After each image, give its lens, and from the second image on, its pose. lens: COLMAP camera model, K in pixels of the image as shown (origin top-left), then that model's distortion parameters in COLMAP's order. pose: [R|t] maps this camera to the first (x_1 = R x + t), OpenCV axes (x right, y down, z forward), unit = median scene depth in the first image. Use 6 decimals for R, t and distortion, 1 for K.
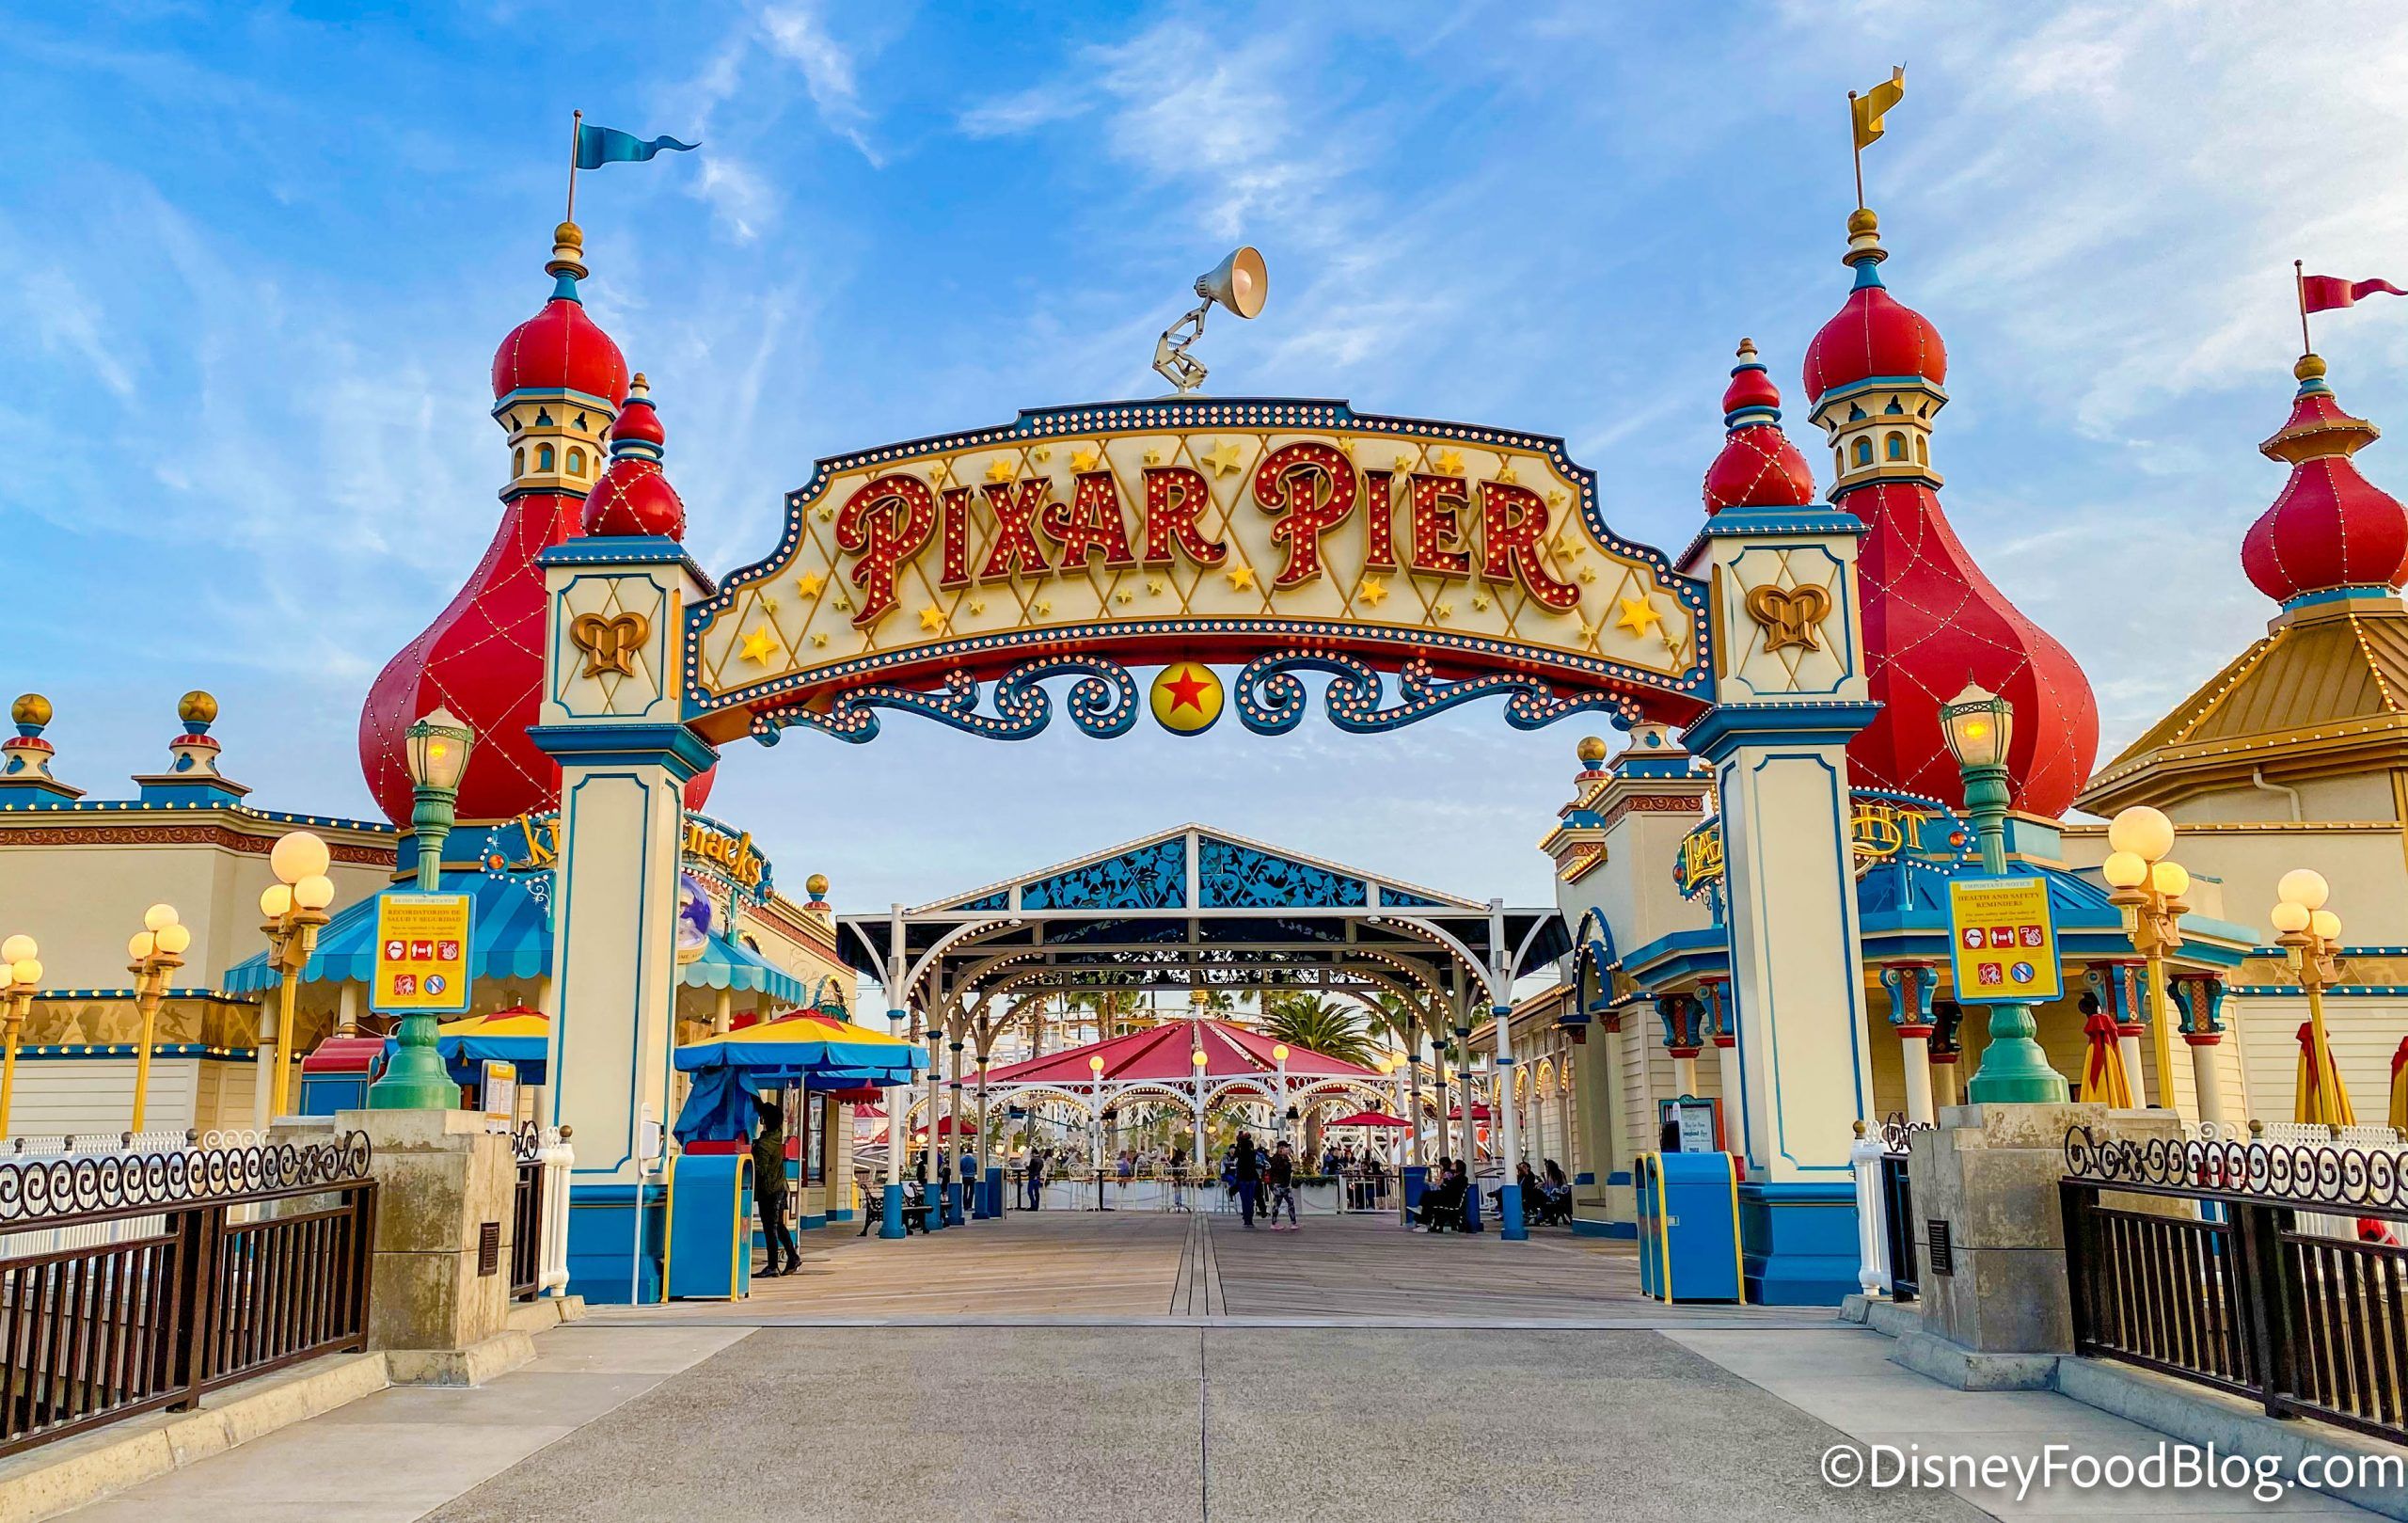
lens RADIAL K [[1996.2, 0, 1204.0], [0, 1996.2, 761.5], [0, 0, 1]] dist [0.084687, 0.000772]
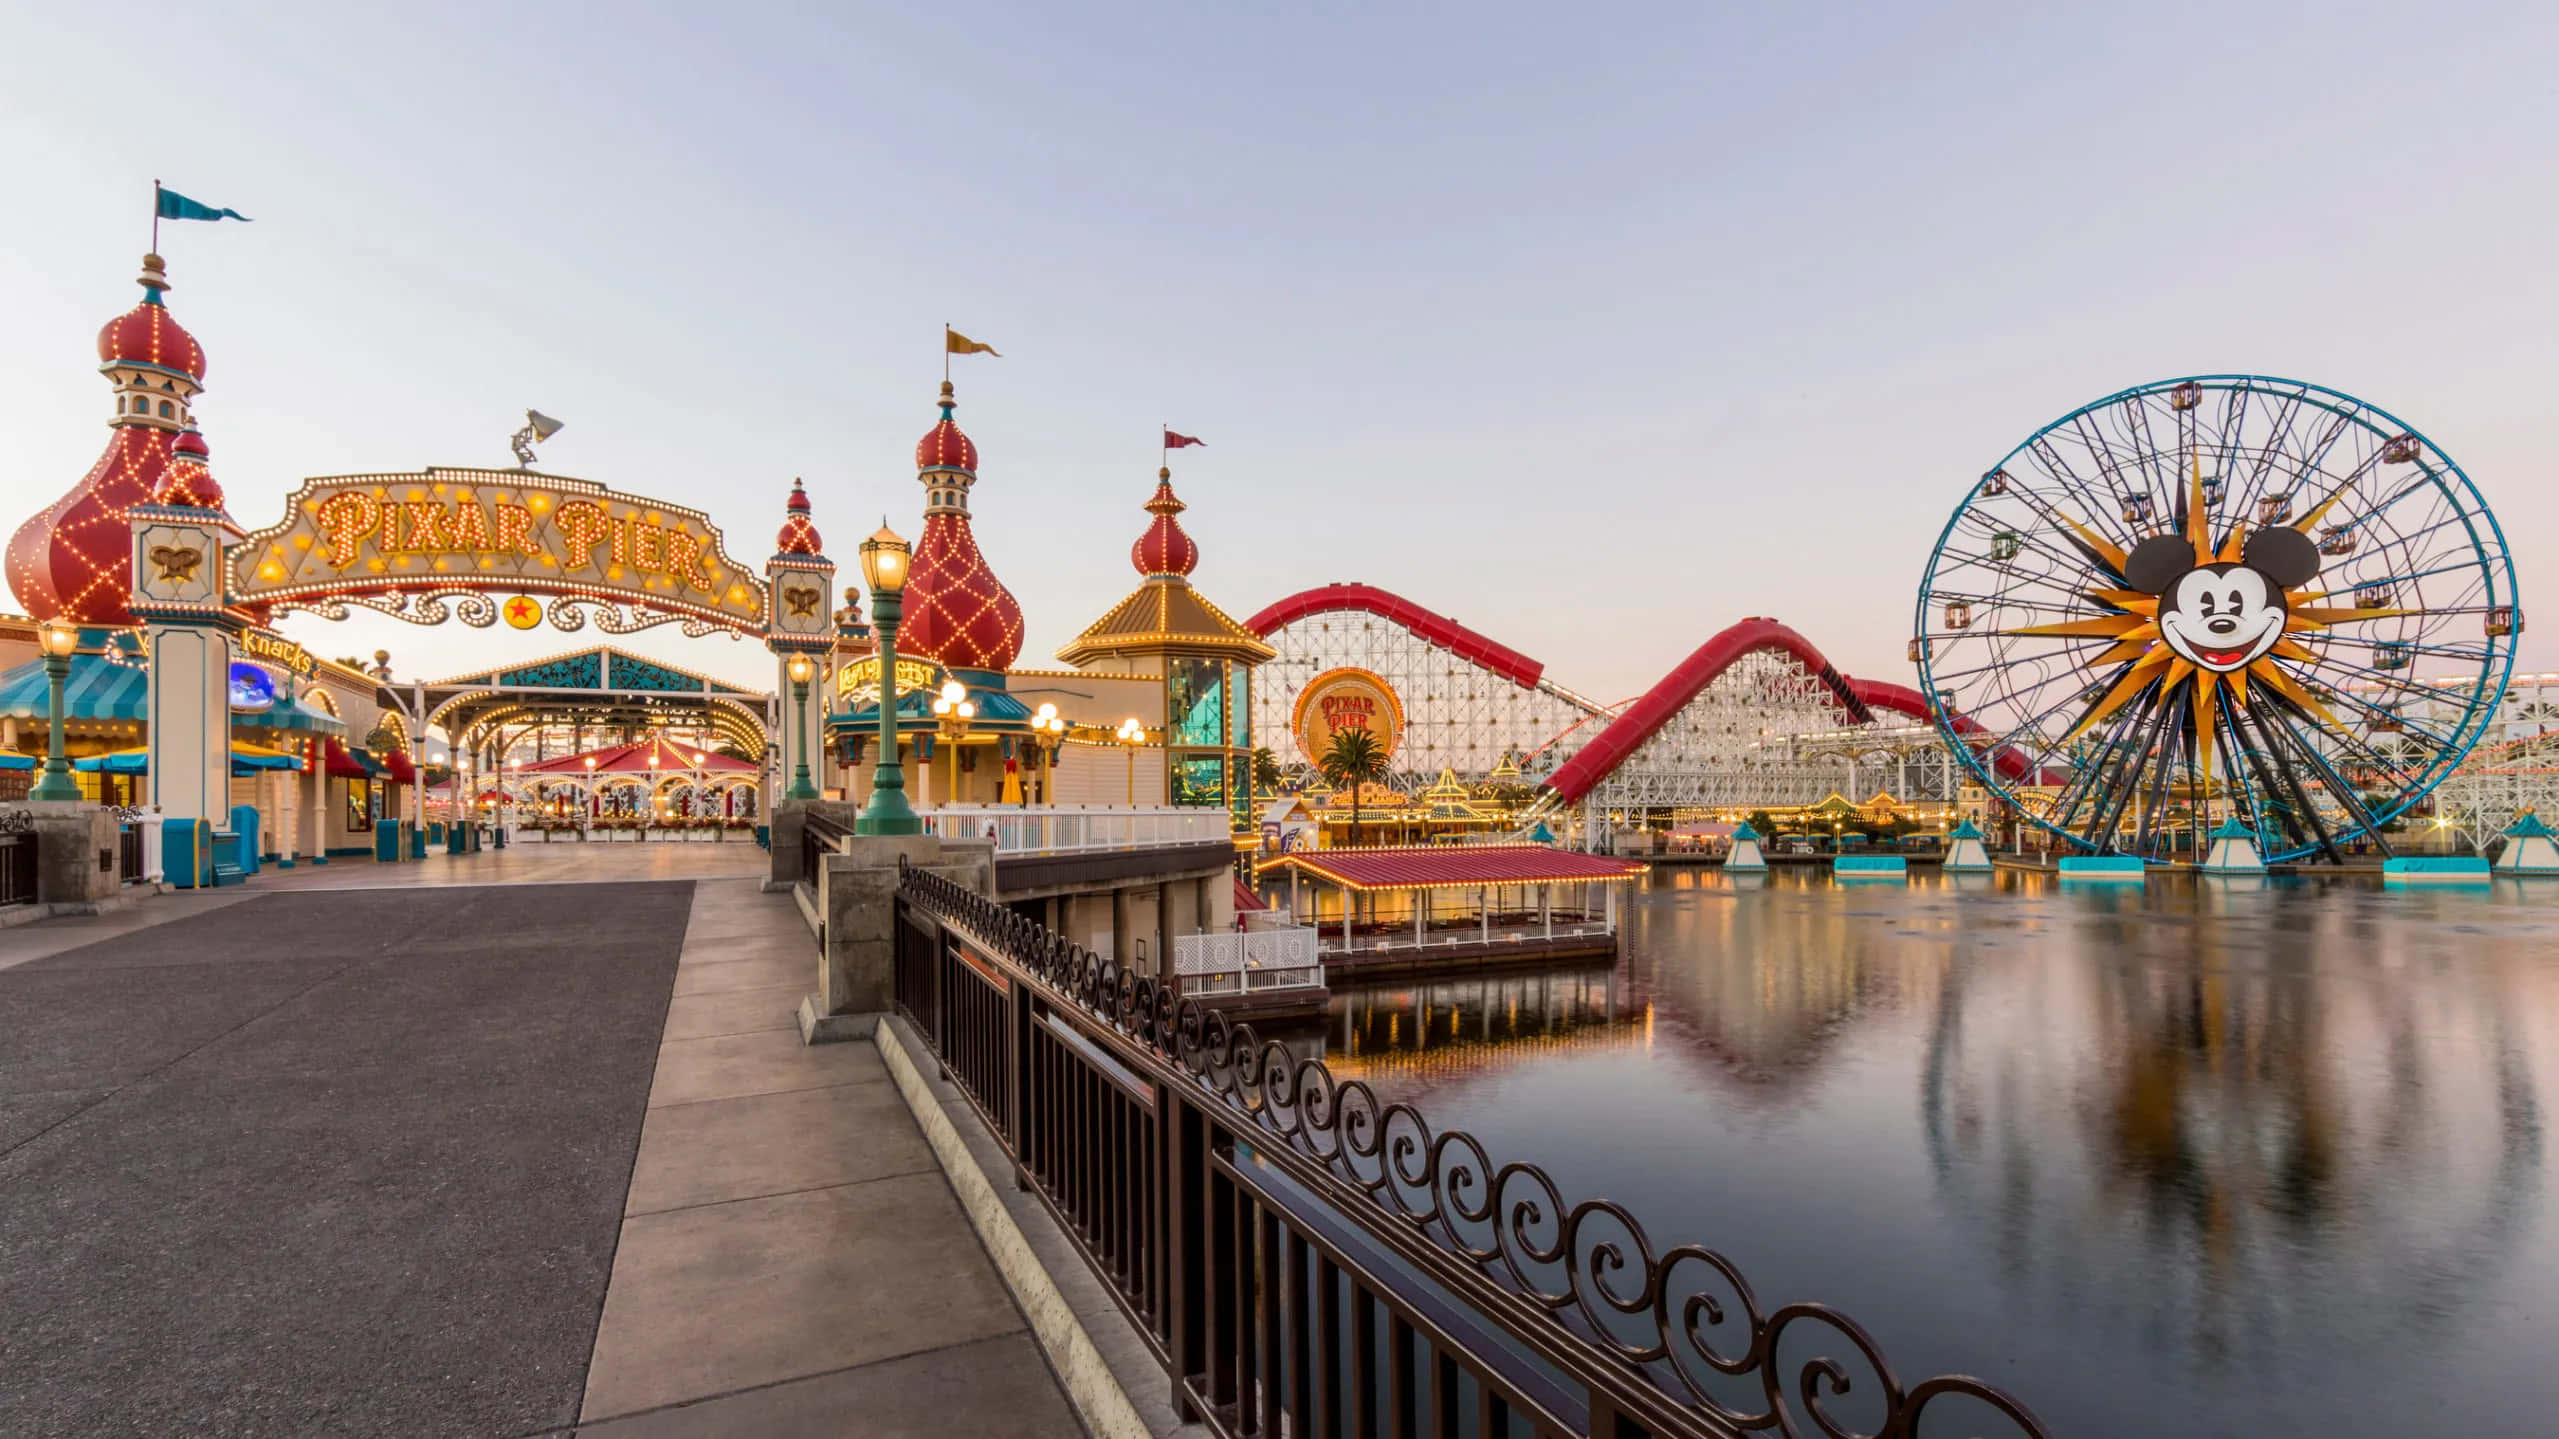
lens RADIAL K [[1127.8, 0, 1272.4], [0, 1127.8, 785.0], [0, 0, 1]] dist [0.001812, 0.000497]
pose [[0.904363, 0.004755, 0.426739, 0.120298], [-0.078651, 0.984667, 0.155710, -0.059945], [-0.419455, -0.174382, 0.890870, -0.277378]]
